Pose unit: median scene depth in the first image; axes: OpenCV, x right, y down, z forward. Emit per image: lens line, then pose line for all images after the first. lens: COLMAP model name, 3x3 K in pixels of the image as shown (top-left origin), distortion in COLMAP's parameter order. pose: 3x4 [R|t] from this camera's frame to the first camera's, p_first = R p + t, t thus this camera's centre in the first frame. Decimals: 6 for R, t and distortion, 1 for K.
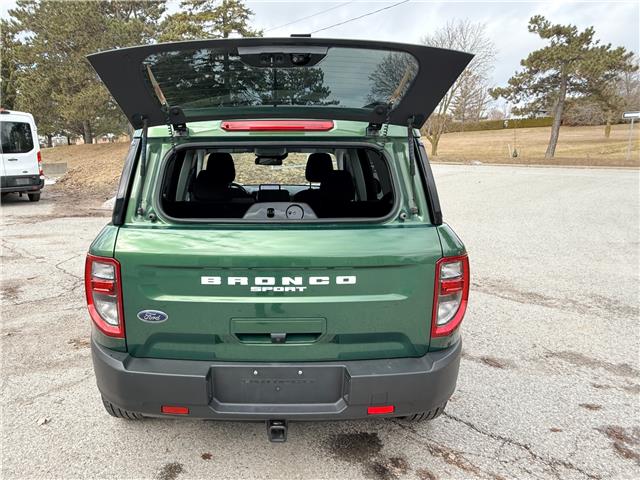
lens RADIAL K [[452.7, 0, 266.5], [0, 452.7, 251.2], [0, 0, 1]] dist [0.005605, 0.003637]
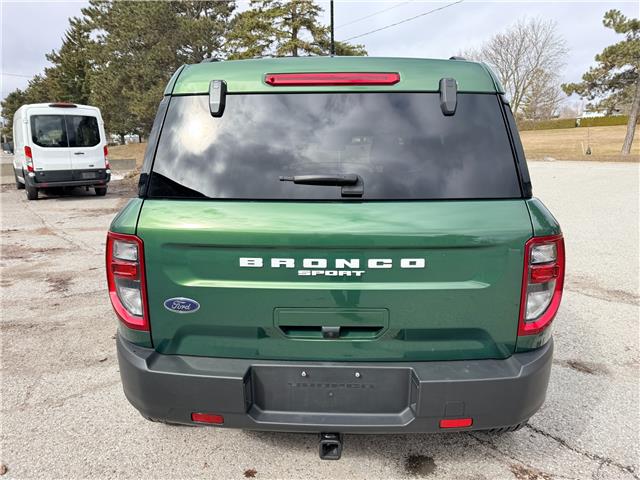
lens RADIAL K [[445.4, 0, 322.8], [0, 445.4, 238.4], [0, 0, 1]] dist [0.086038, -0.067372]
pose [[0.999611, 0.007658, -0.026803, 0.018499], [-0.008312, 0.999669, -0.024342, 0.022552], [0.026607, 0.024555, 0.999344, 0.100083]]
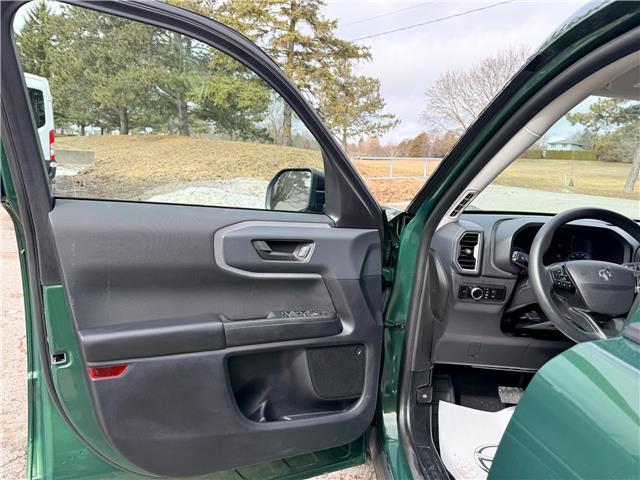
lens RADIAL K [[446.1, 0, 320.0], [0, 446.1, 240.0], [0, 0, 1]] dist [0.092373, -0.111917]
pose [[0.995837, 0.076370, 0.049756, -0.411162], [-0.073954, 0.996071, -0.048714, -0.167529], [-0.053281, 0.044831, 0.997573, 1.131777]]
